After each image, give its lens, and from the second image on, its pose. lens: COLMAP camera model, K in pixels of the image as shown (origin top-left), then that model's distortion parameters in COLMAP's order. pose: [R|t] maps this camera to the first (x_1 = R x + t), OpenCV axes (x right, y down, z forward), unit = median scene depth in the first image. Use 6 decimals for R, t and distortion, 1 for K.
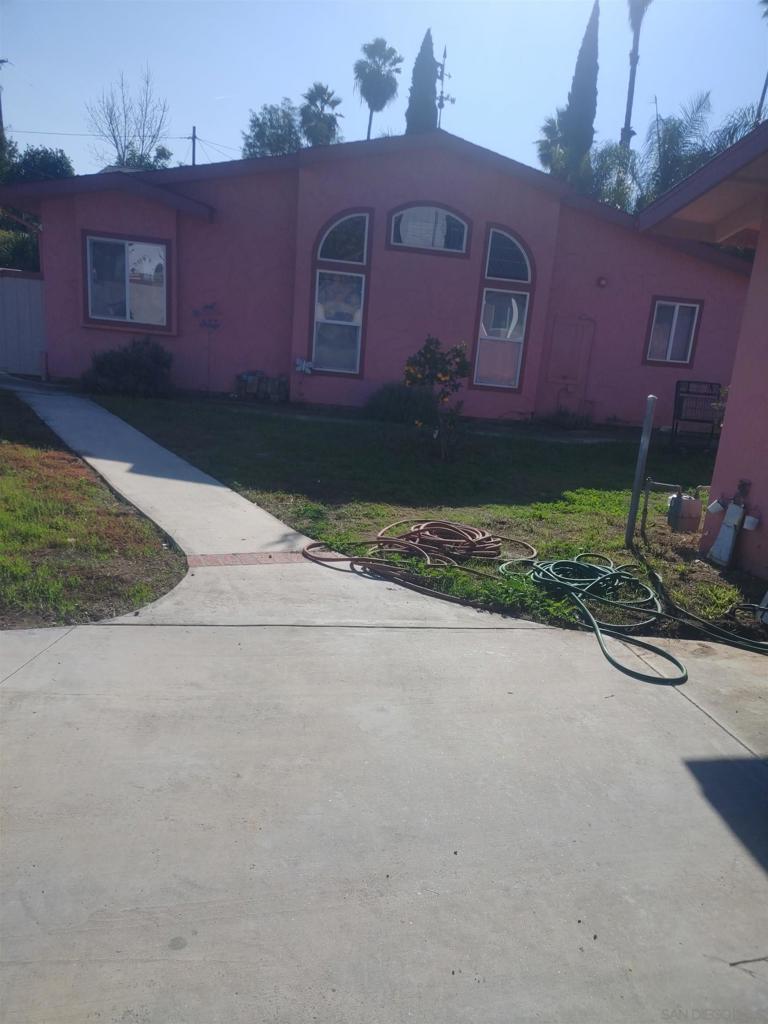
lens RADIAL K [[774.9, 0, 379.6], [0, 774.9, 500.9], [0, 0, 1]] dist [0.053219, -0.037881]
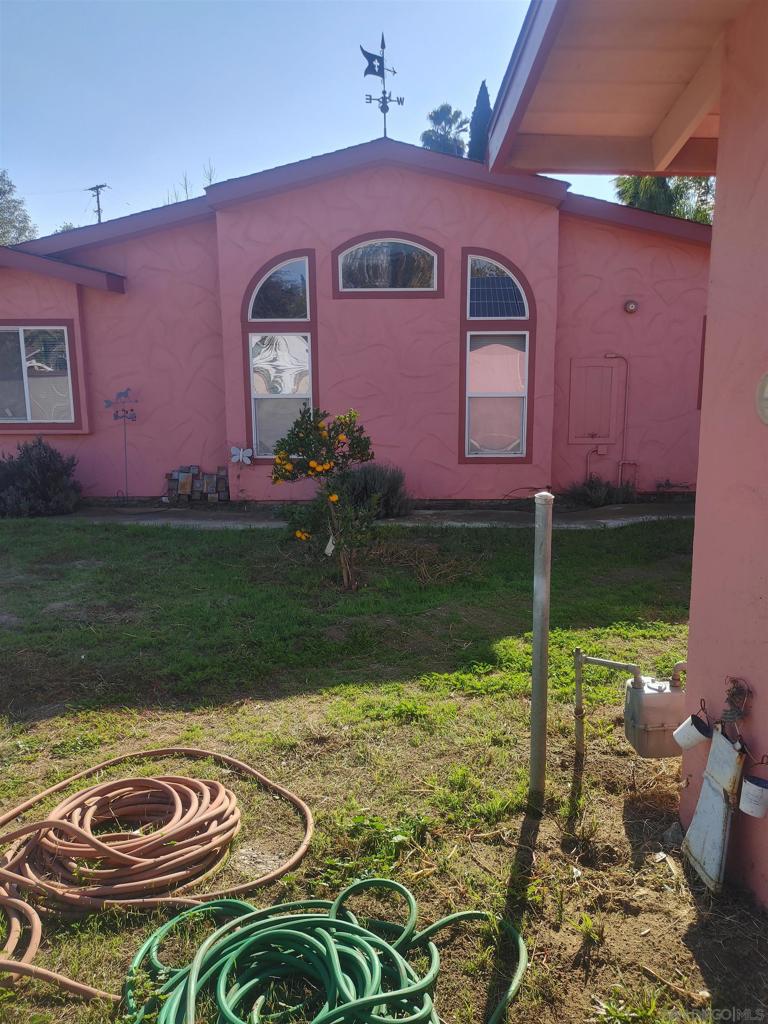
lens RADIAL K [[774.9, 0, 390.6], [0, 774.9, 521.2], [0, 0, 1]] dist [0.053219, -0.037881]
pose [[0.986477, -0.082557, -0.141590, 0.157788], [0.073933, 0.995134, -0.065137, -0.045023], [0.146278, 0.053788, 0.987780, 0.249121]]
